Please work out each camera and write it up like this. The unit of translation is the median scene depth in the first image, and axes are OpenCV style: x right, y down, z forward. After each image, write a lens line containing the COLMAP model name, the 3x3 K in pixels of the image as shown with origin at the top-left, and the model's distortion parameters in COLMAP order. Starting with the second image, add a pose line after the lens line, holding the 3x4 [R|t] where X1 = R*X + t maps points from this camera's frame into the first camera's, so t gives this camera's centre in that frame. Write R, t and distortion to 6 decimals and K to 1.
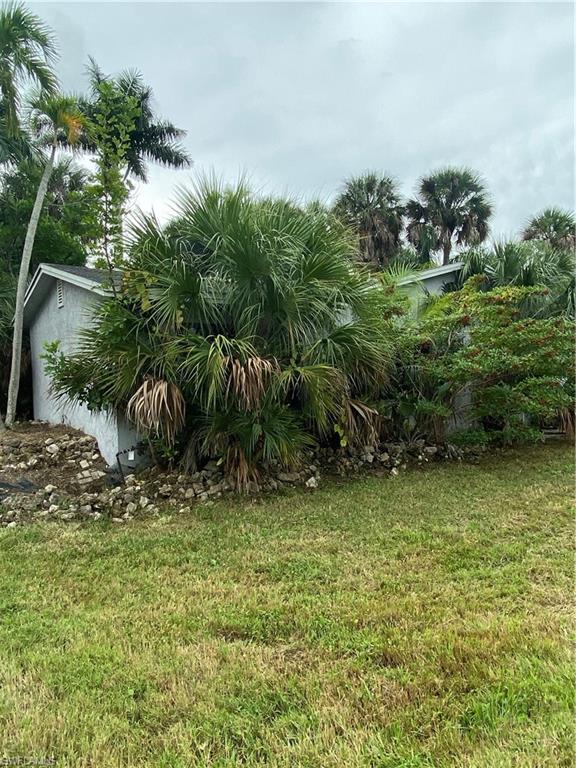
lens RADIAL K [[538.9, 0, 289.7], [0, 538.9, 382.2], [0, 0, 1]] dist [0.076998, 0.001820]
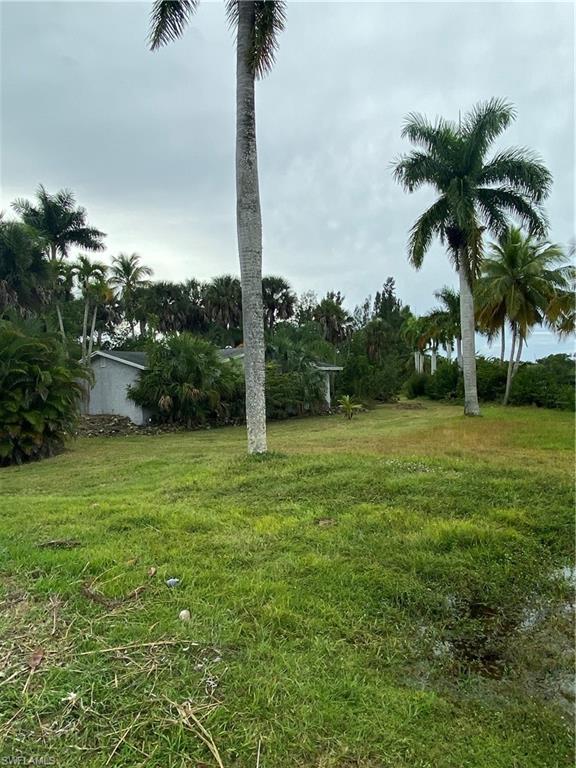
lens RADIAL K [[538.9, 0, 291.1], [0, 538.9, 384.5], [0, 0, 1]] dist [0.076998, 0.001820]
pose [[0.967293, -0.004654, 0.253619, -0.095785], [0.010586, 0.999701, -0.022032, 0.003272], [-0.253441, 0.023996, 0.967053, -0.718069]]
